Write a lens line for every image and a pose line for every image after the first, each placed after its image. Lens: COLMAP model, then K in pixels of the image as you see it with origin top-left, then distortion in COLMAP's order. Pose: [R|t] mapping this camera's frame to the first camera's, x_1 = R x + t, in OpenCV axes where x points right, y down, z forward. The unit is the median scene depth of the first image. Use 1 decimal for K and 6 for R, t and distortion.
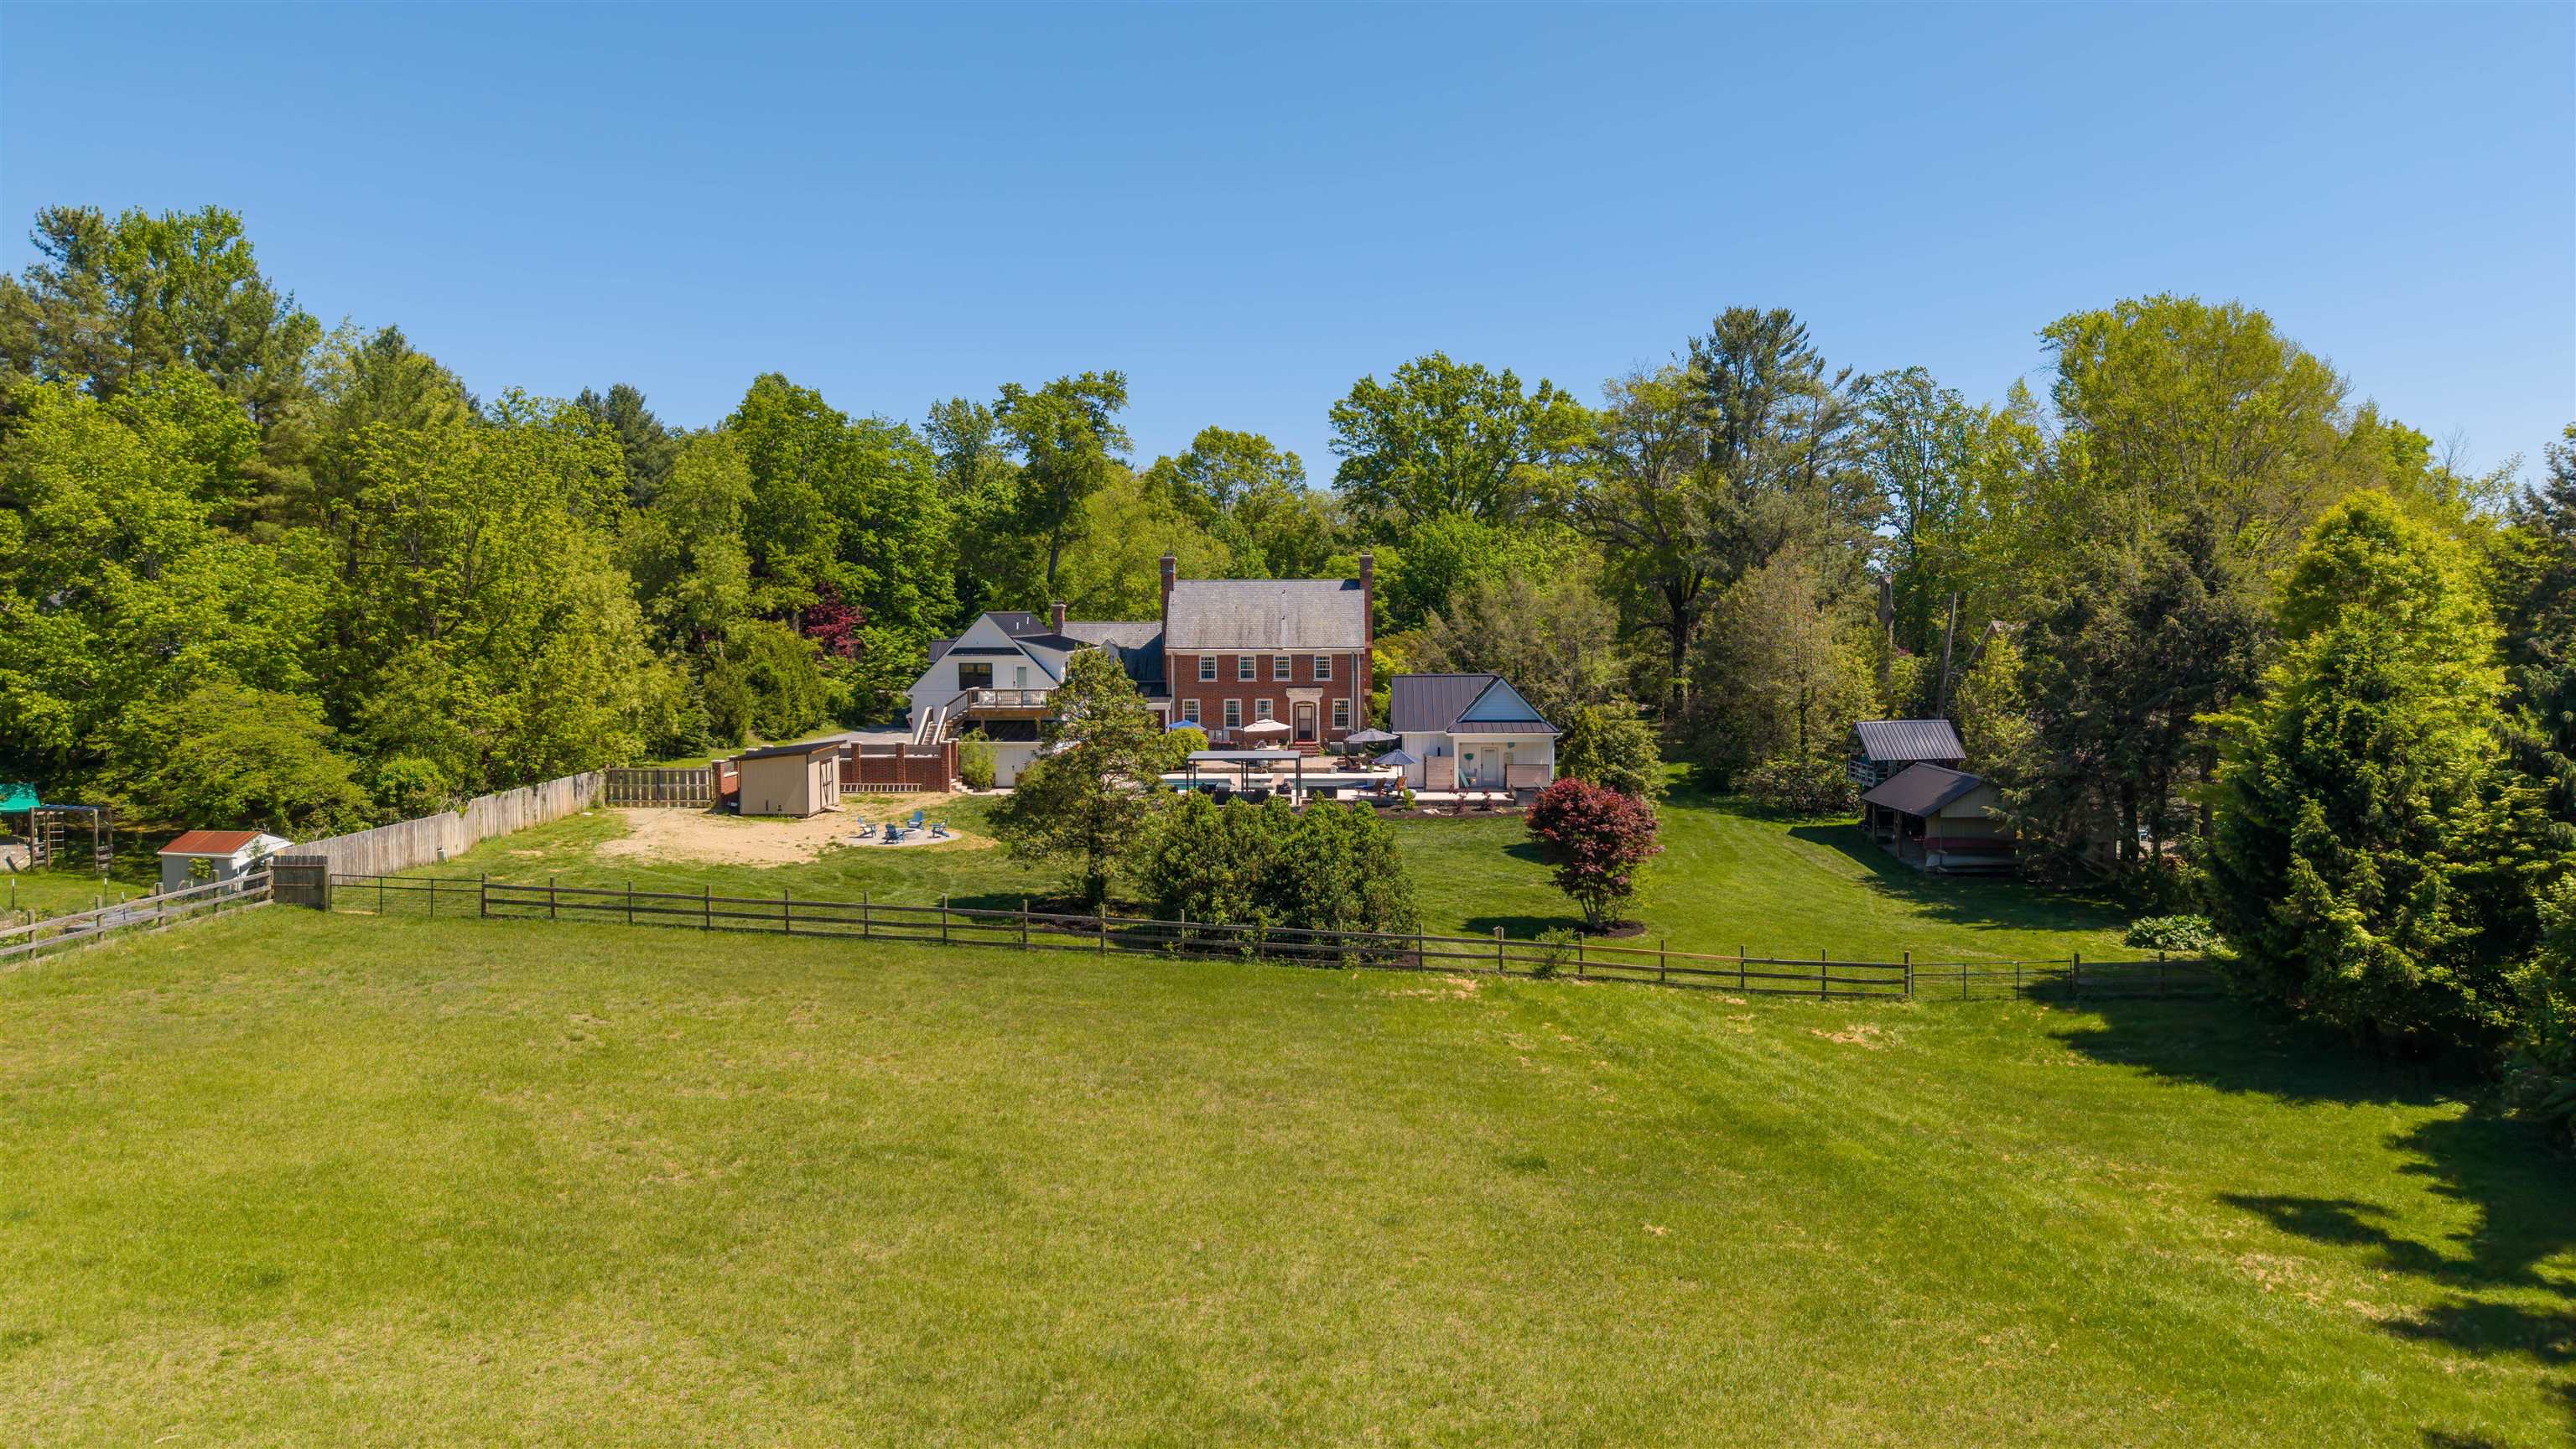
lens RADIAL K [[1702.6, 0, 1279.5], [0, 1702.6, 731.5], [0, 0, 1]] dist [0.019827, -0.015225]
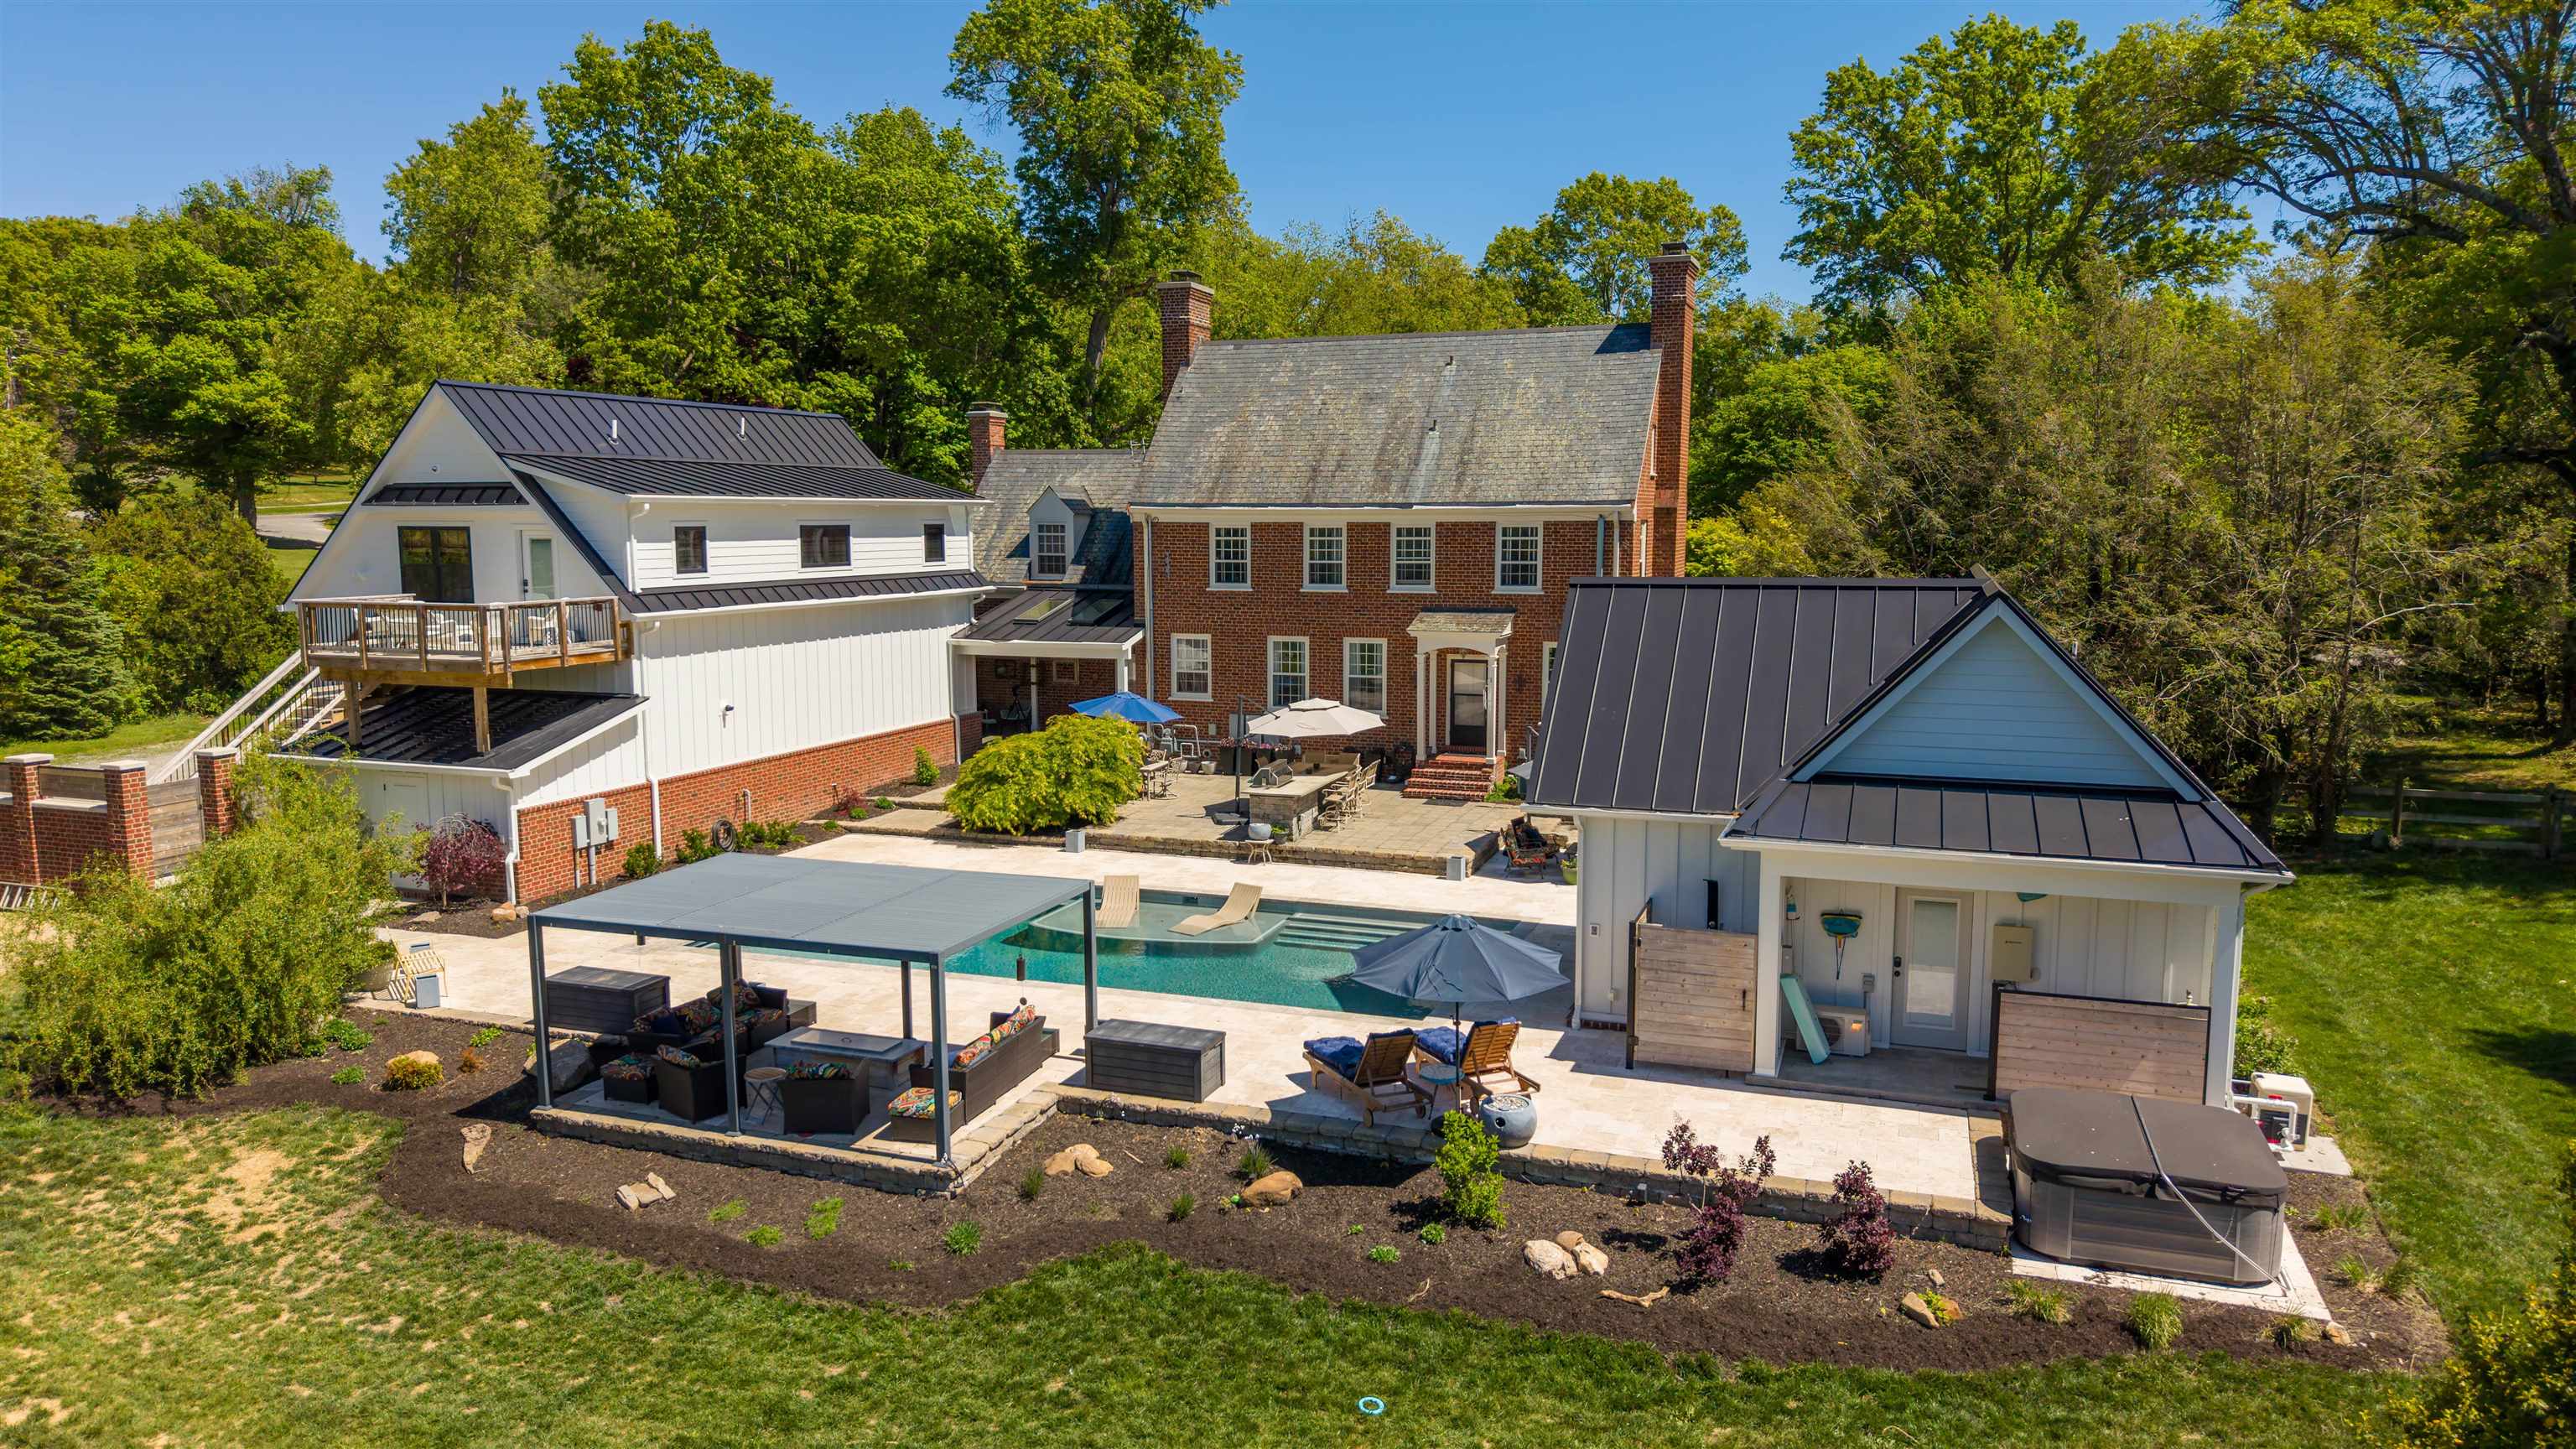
lens RADIAL K [[1702.6, 0, 1311.0], [0, 1702.6, 723.8], [0, 0, 1]] dist [0.019827, -0.015225]
pose [[0.953548, 0.040191, -0.298548, 0.093675], [-0.024771, 0.998165, 0.055259, -0.020902], [0.300221, -0.045297, 0.952793, 0.632202]]
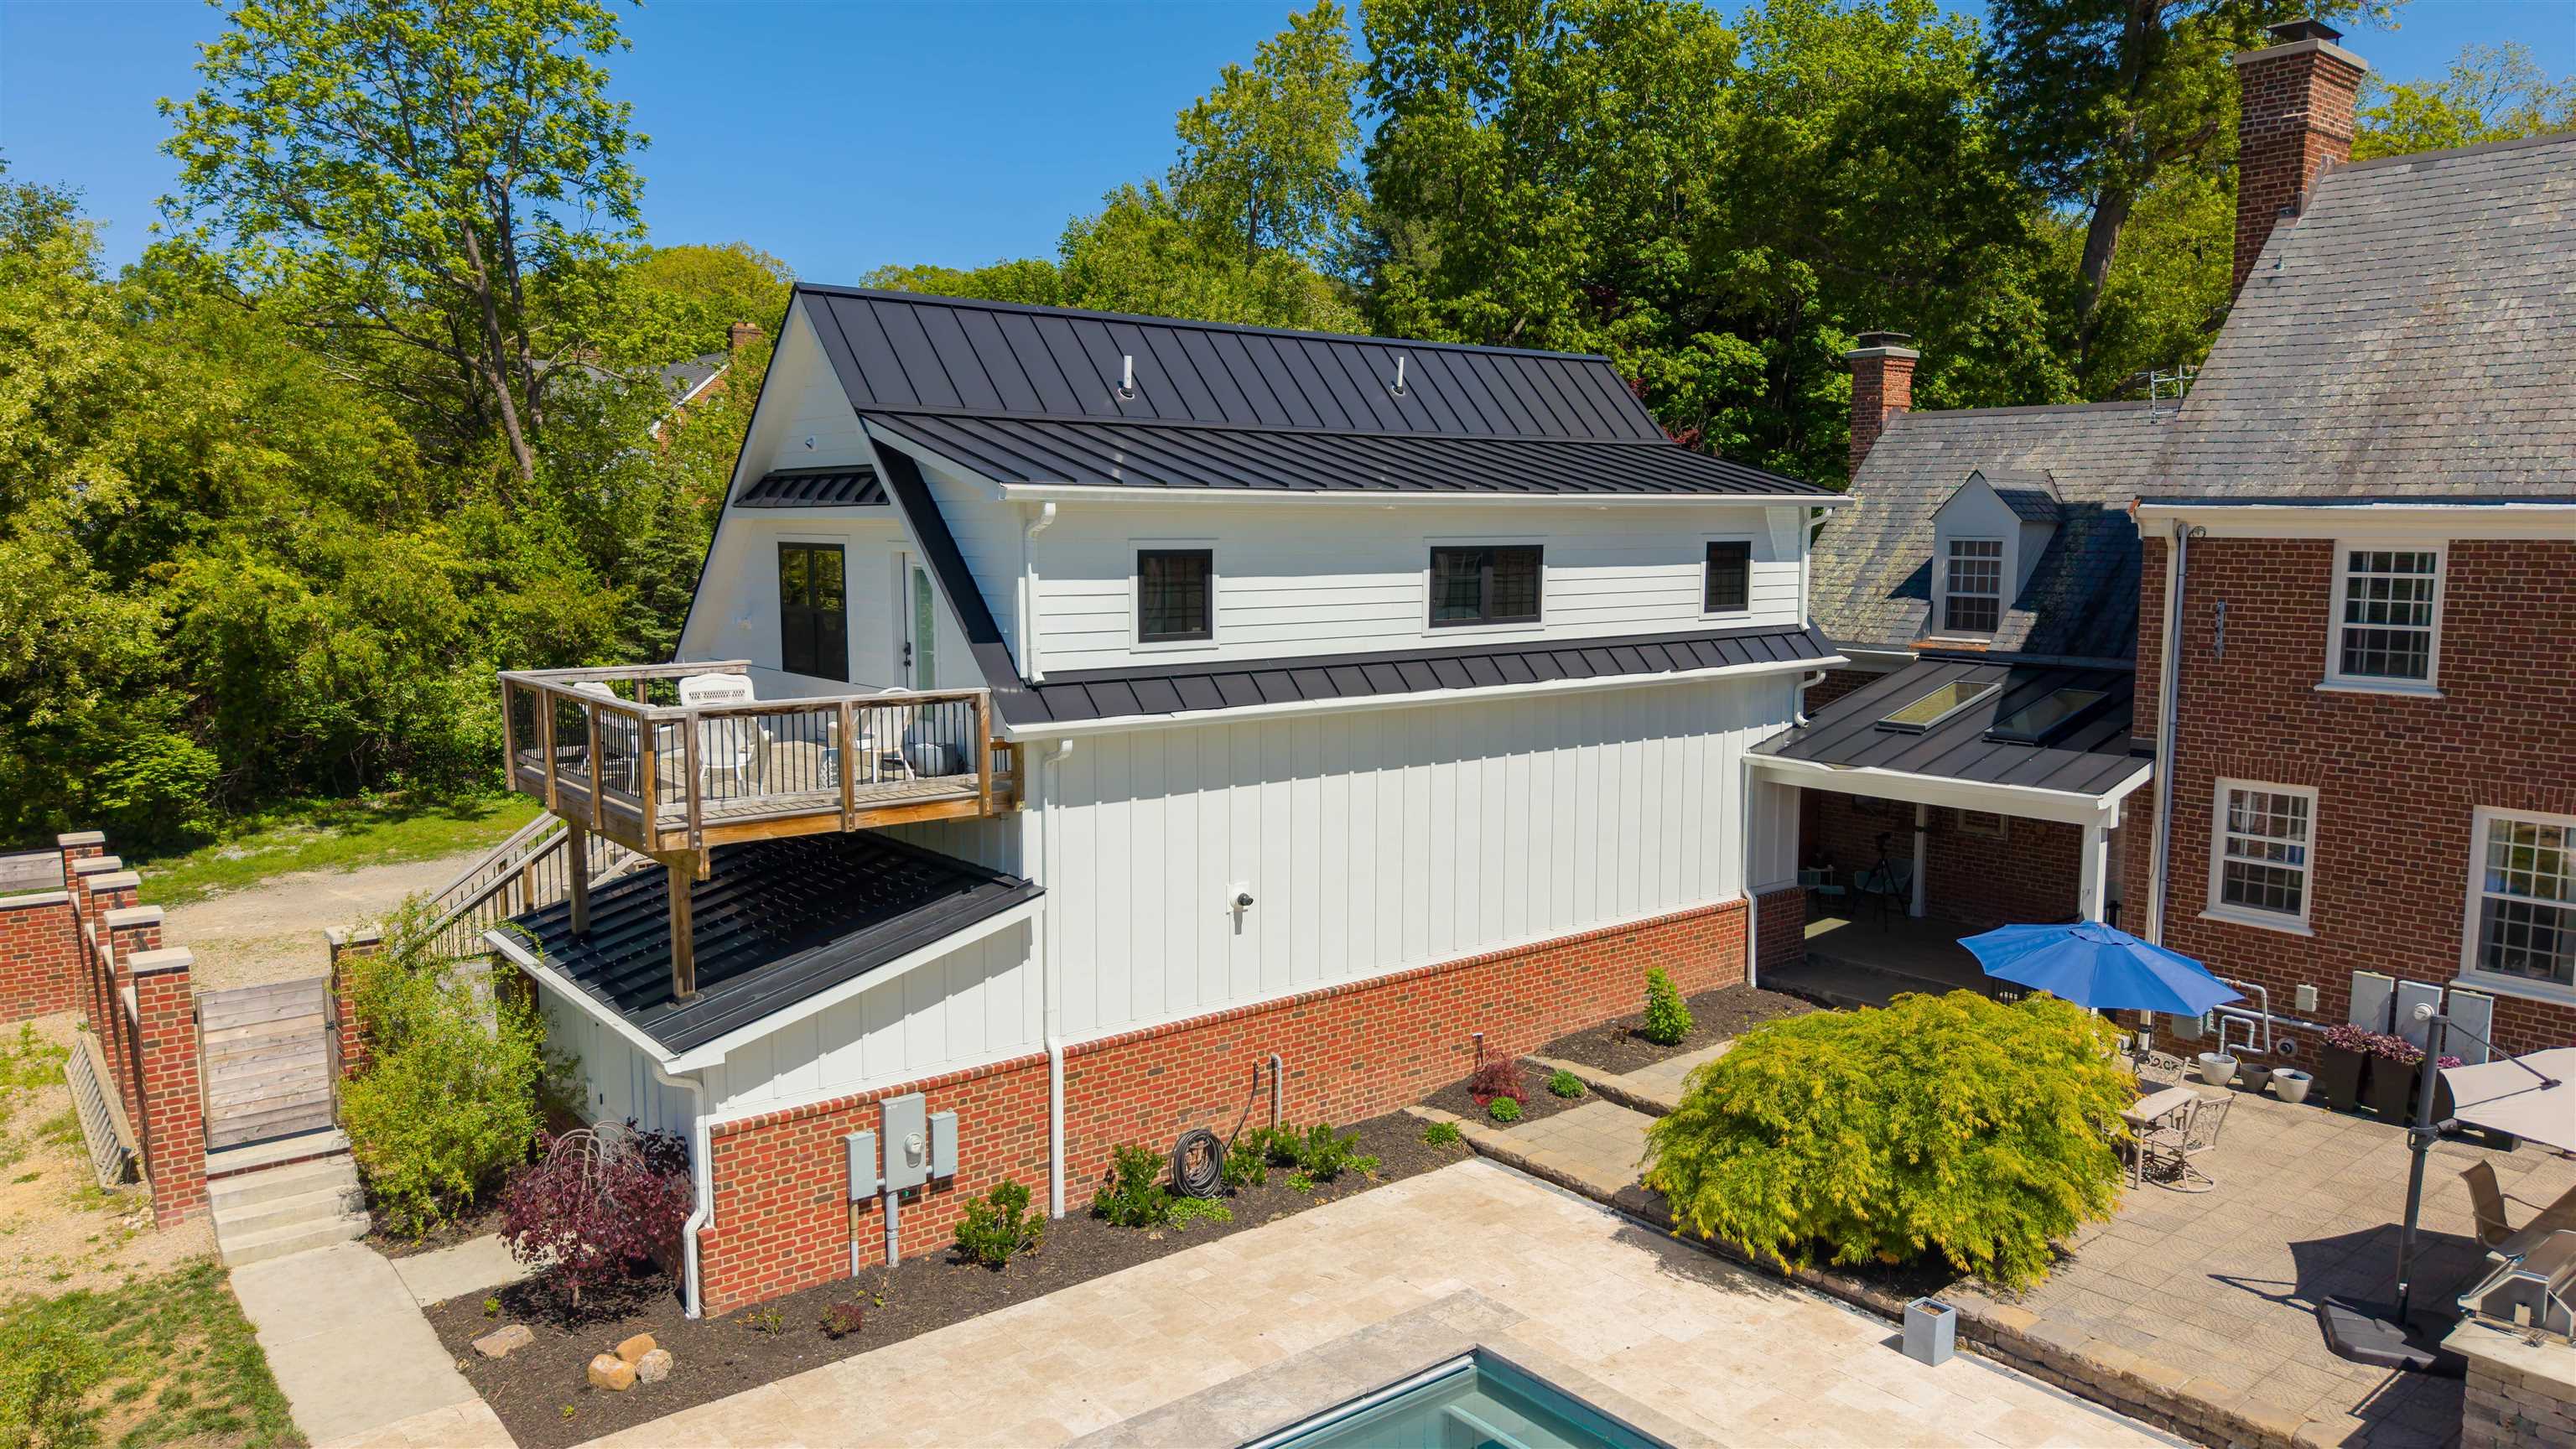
lens RADIAL K [[1702.6, 0, 1285.9], [0, 1702.6, 736.8], [0, 0, 1]] dist [0.019827, -0.015225]
pose [[0.645246, 0.099330, -0.757490, 0.018873], [-0.056829, 0.995005, 0.082067, -0.032925], [0.761858, -0.009907, 0.647668, 0.802474]]
